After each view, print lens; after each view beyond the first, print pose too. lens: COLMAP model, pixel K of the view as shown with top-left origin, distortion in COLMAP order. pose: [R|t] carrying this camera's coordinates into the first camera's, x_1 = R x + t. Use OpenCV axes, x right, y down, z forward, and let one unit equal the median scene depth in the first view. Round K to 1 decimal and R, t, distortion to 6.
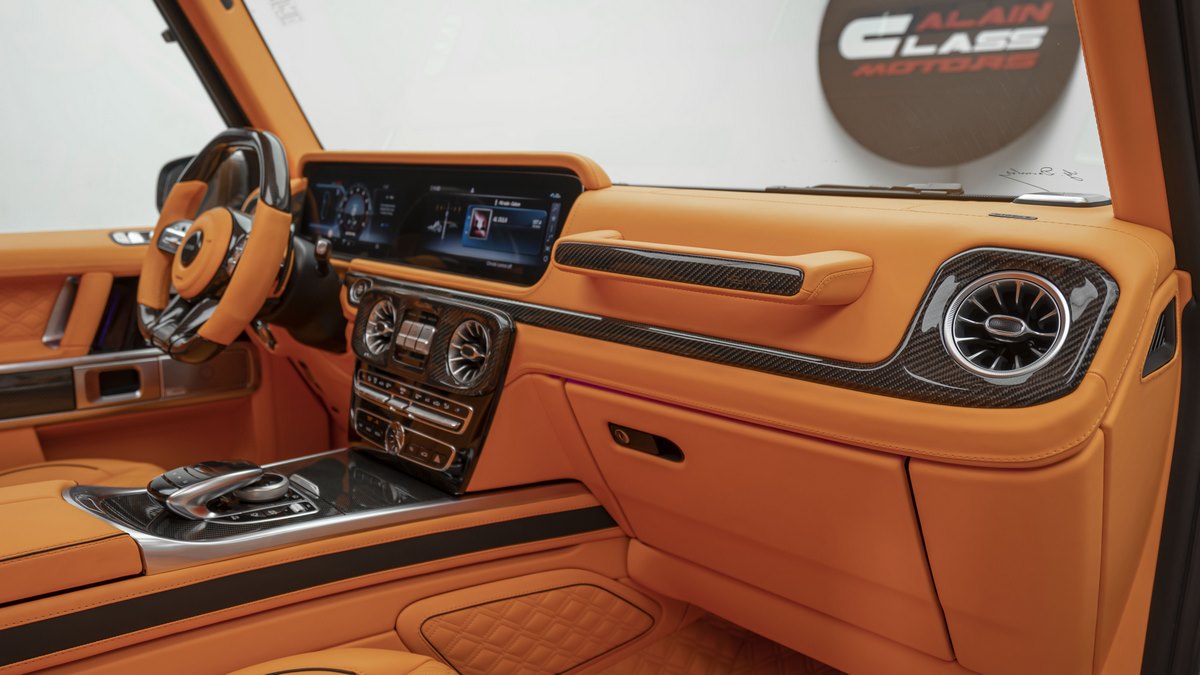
lens RADIAL K [[843.1, 0, 600.0], [0, 843.1, 337.5], [0, 0, 1]] dist [-0.002666, -0.124144]
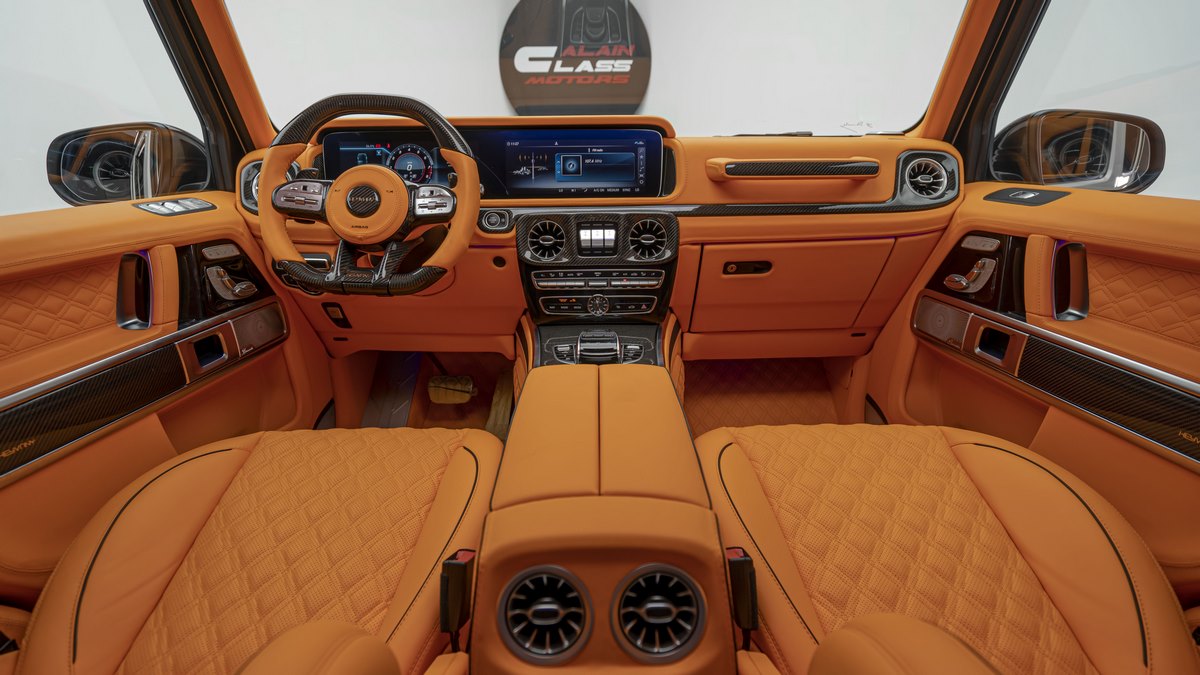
lens RADIAL K [[539.1, 0, 600.0], [0, 539.1, 337.5], [0, 0, 1]] dist [-0.010491, 0.000026]
pose [[0.708969, -0.246384, 0.660801, -0.678929], [0.162912, 0.968862, 0.186459, -0.005467], [-0.686165, -0.024541, 0.727032, 0.205352]]
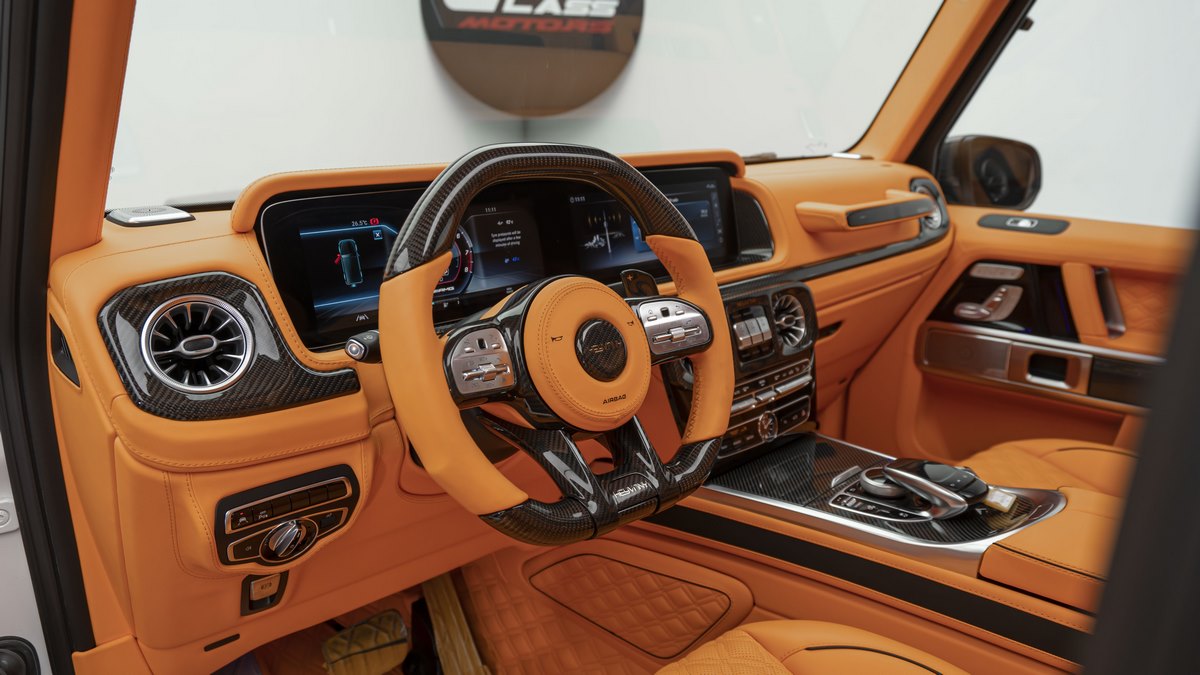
lens RADIAL K [[819.6, 0, 600.0], [0, 819.6, 337.5], [0, 0, 1]] dist [0.001955, 0.000436]
pose [[0.030333, -0.293618, 0.955441, -0.907630], [0.197654, 0.938768, 0.282219, -0.242714], [-0.979802, 0.180287, 0.086511, 0.820132]]
